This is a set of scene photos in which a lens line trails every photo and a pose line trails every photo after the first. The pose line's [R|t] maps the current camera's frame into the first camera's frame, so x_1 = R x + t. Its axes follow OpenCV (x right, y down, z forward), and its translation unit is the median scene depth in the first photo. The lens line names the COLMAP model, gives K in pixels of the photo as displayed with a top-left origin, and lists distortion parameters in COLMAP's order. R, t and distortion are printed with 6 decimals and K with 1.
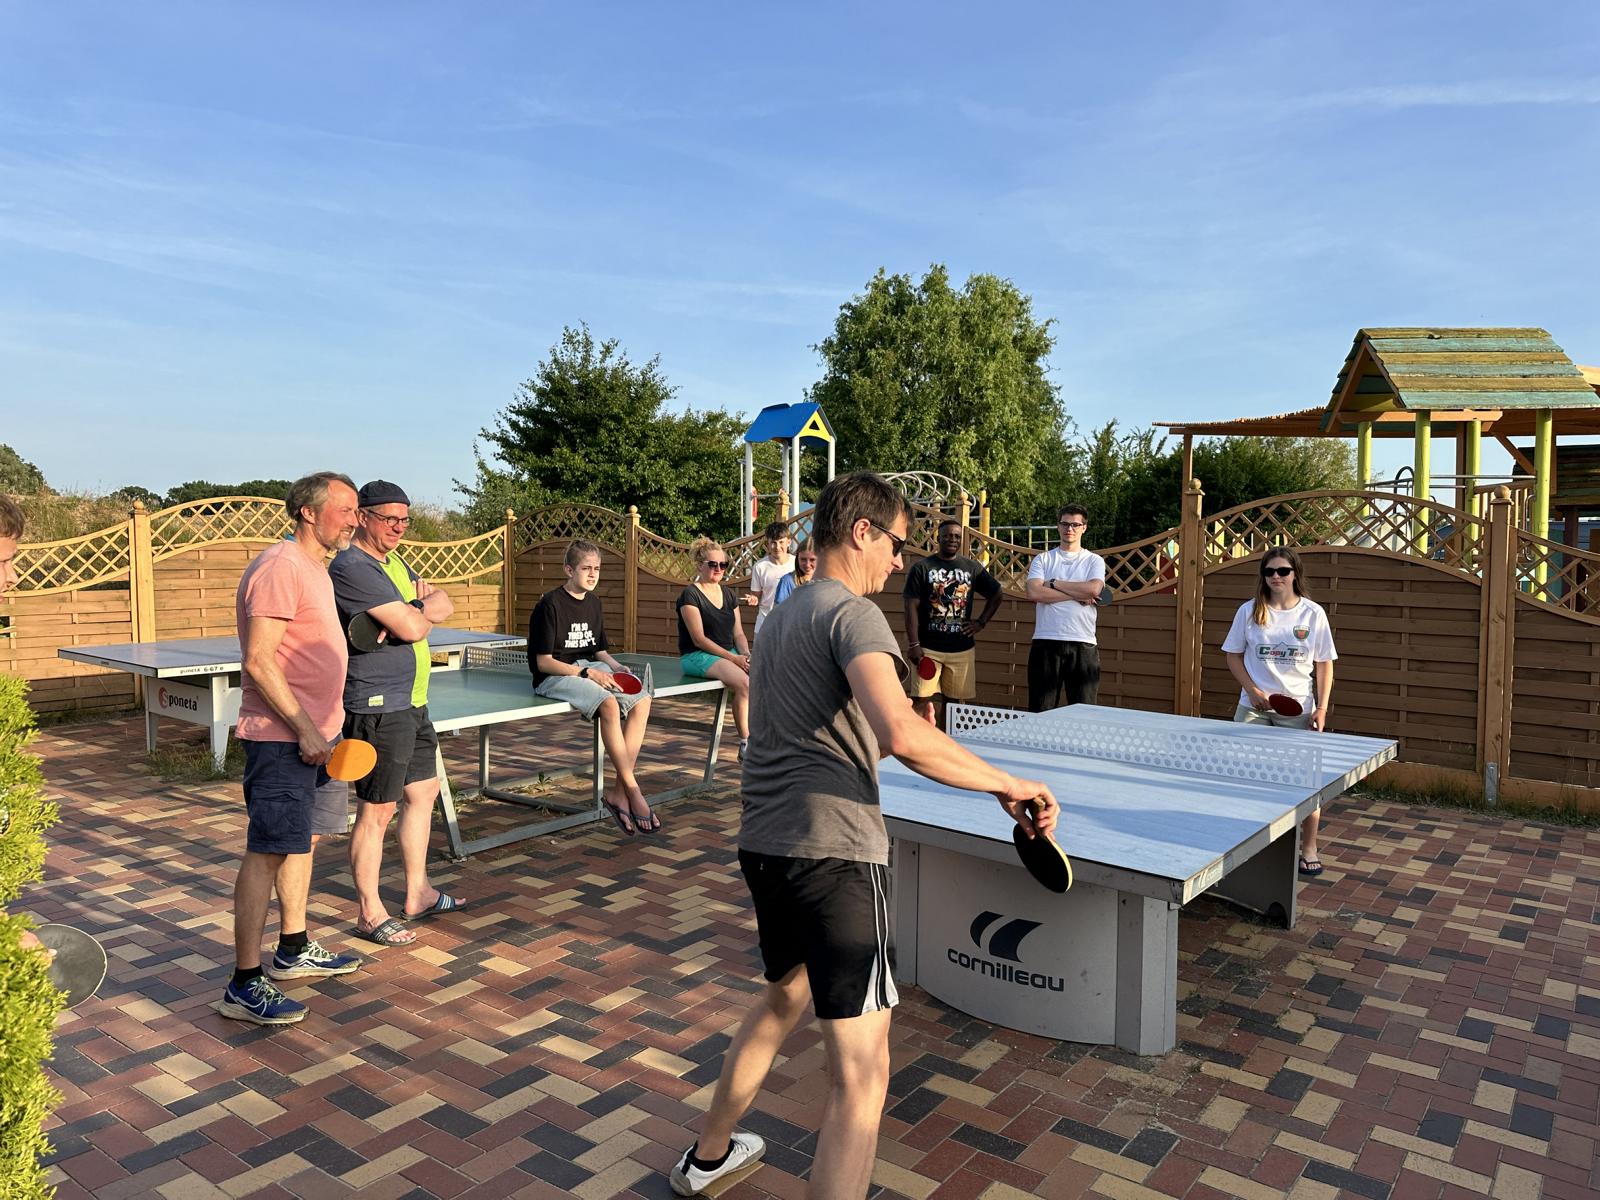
lens RADIAL K [[1143.6, 0, 811.9], [0, 1143.6, 602.6], [0, 0, 1]] dist [0.083165, -0.110418]
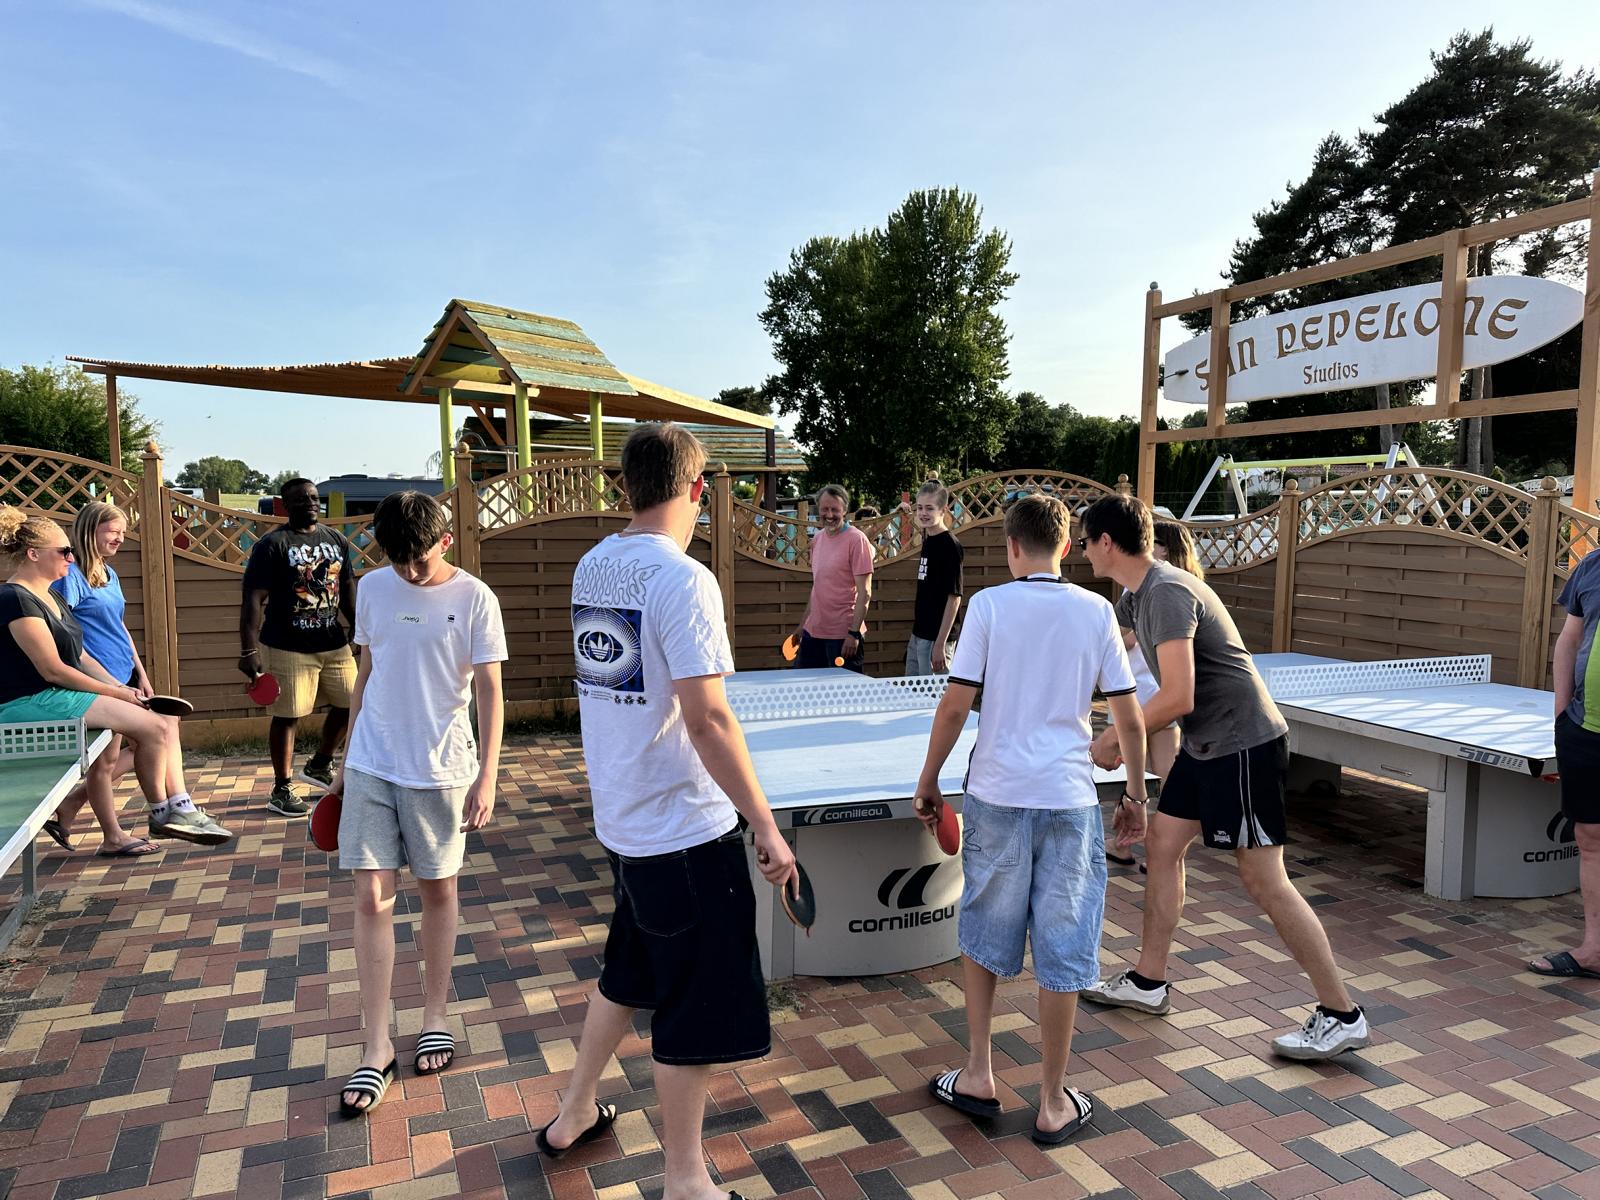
lens RADIAL K [[1143.6, 0, 811.9], [0, 1143.6, 602.6], [0, 0, 1]] dist [0.083165, -0.110418]
pose [[0.490205, -0.085856, 0.867369, -0.581497], [0.049791, 0.996270, 0.070475, -0.040159], [-0.870184, 0.008640, 0.492651, 0.409379]]
